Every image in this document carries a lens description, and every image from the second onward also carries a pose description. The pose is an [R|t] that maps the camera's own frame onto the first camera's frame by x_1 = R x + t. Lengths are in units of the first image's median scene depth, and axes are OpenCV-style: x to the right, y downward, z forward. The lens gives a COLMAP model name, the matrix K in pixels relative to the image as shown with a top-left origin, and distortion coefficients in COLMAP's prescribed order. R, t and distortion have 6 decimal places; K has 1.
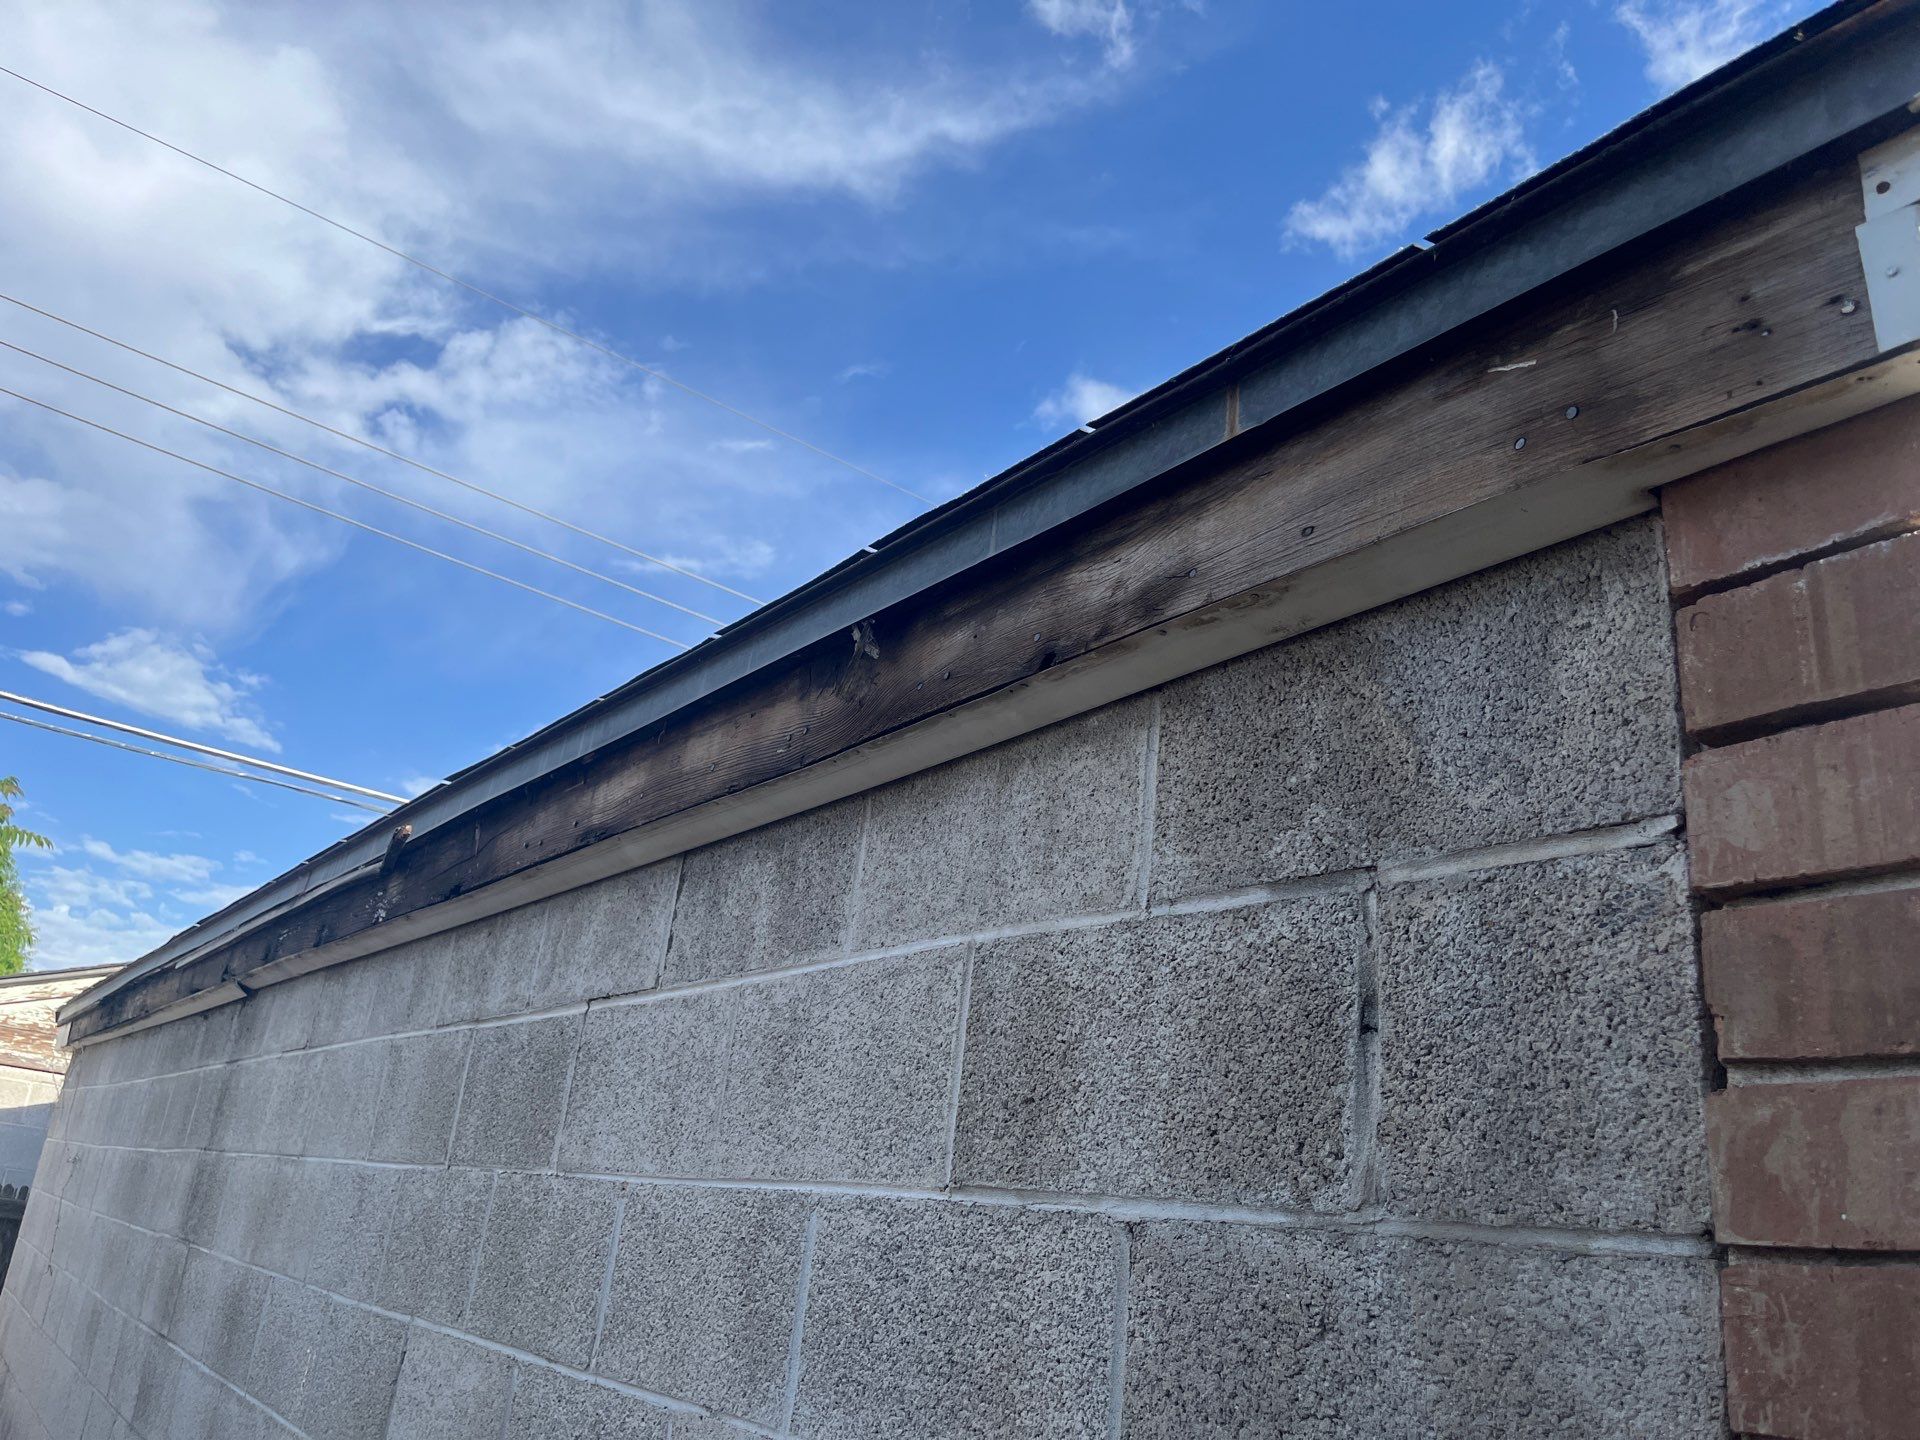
lens RADIAL K [[1500.4, 0, 973.1], [0, 1500.4, 748.1], [0, 0, 1]] dist [0.075243, -0.111010]
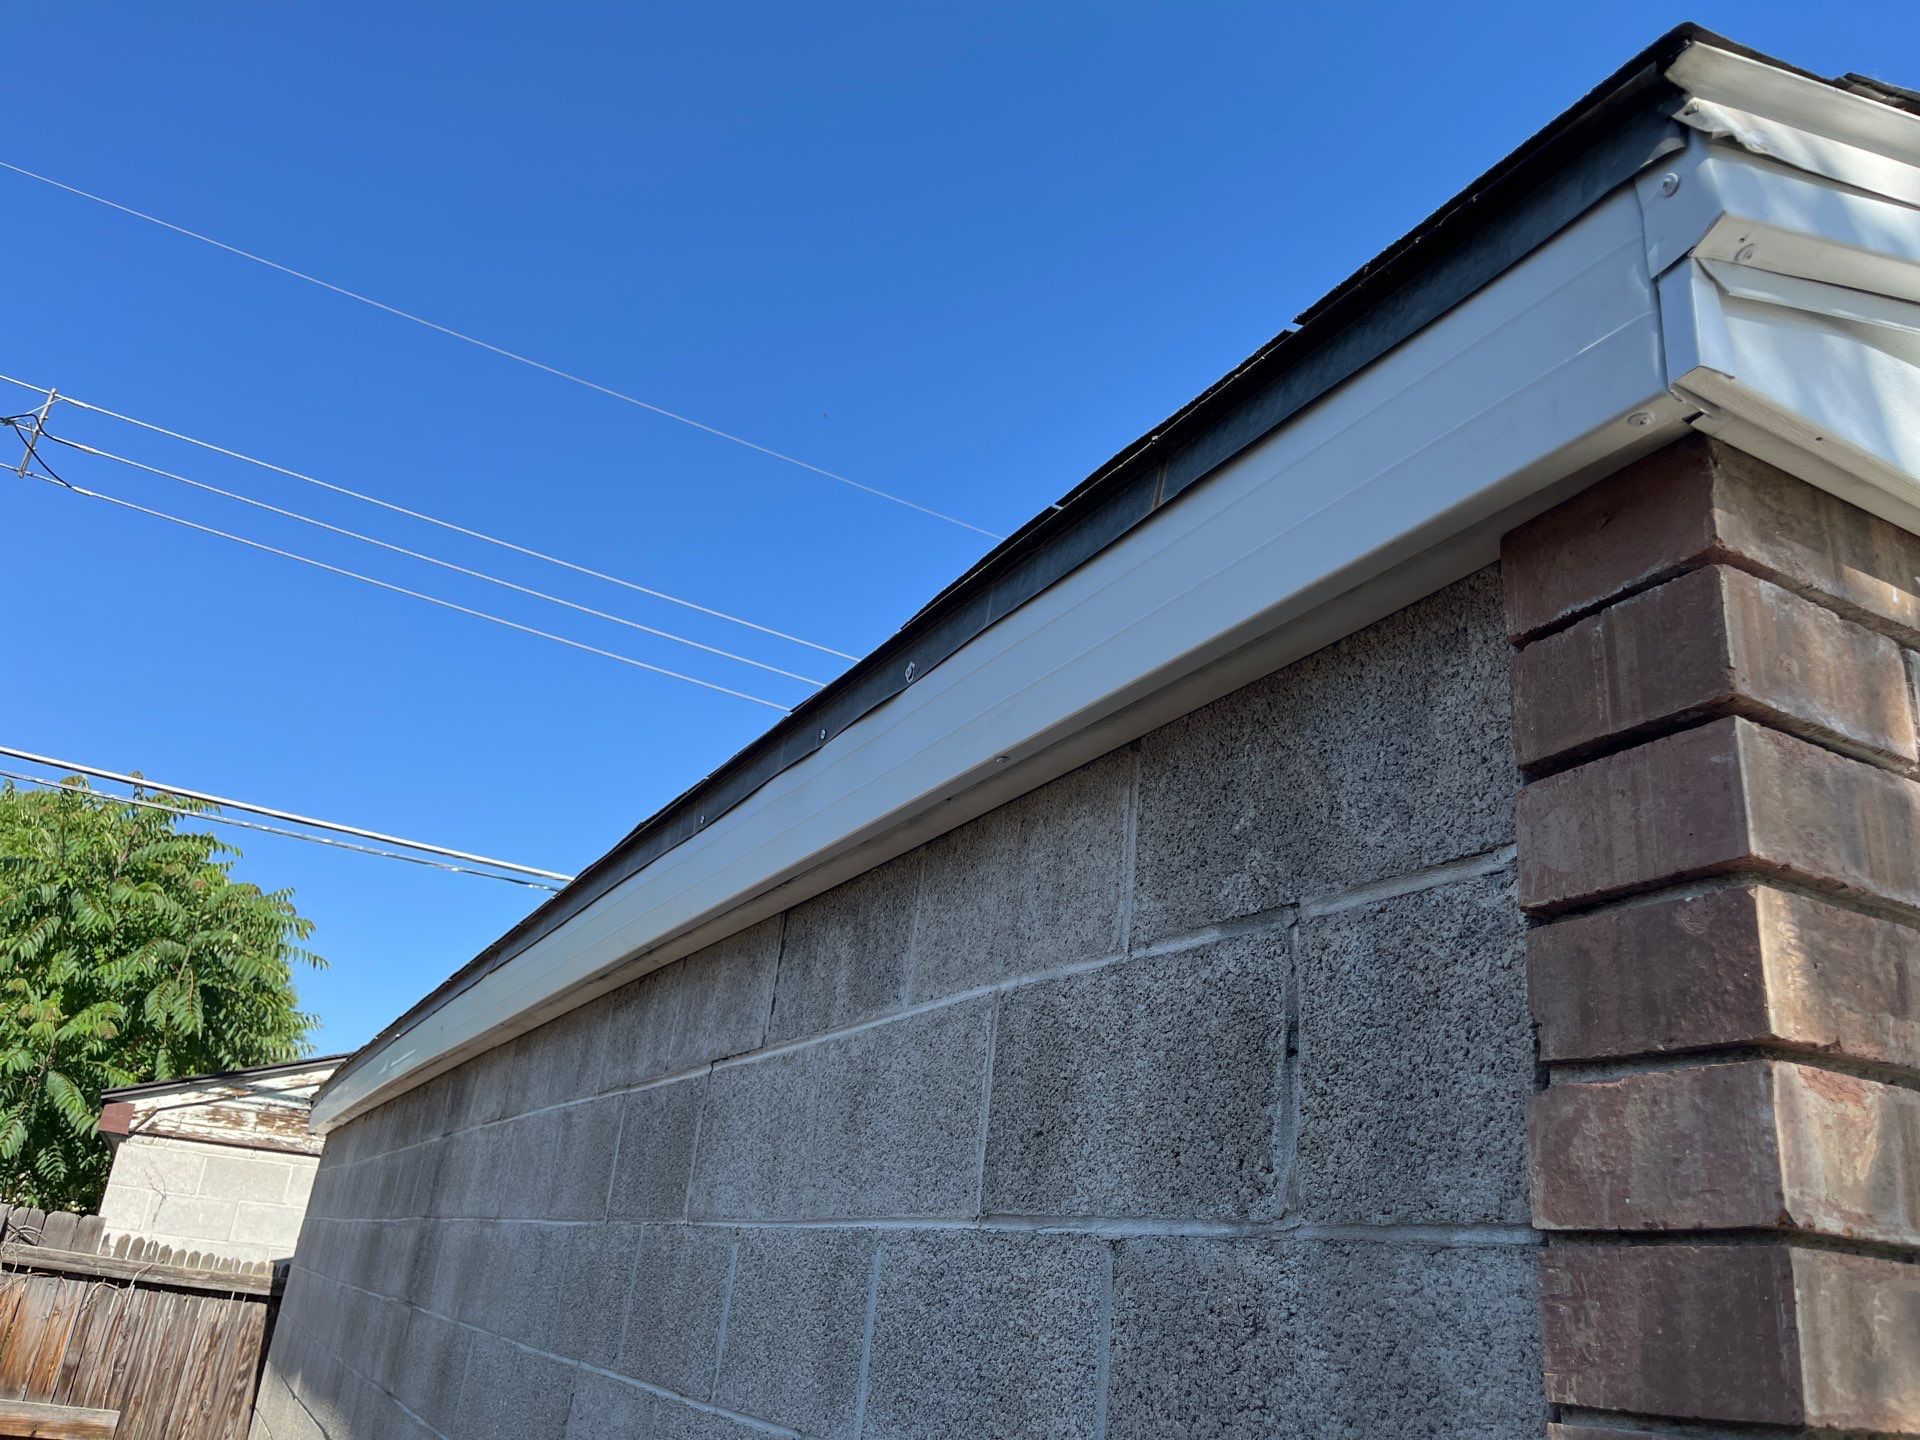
lens RADIAL K [[1500.4, 0, 973.1], [0, 1500.4, 748.1], [0, 0, 1]] dist [0.075243, -0.111010]
pose [[0.988683, -0.062158, -0.136538, 0.177464], [0.056412, 0.997367, -0.045562, 0.002545], [0.139010, 0.037344, 0.989587, -0.111889]]
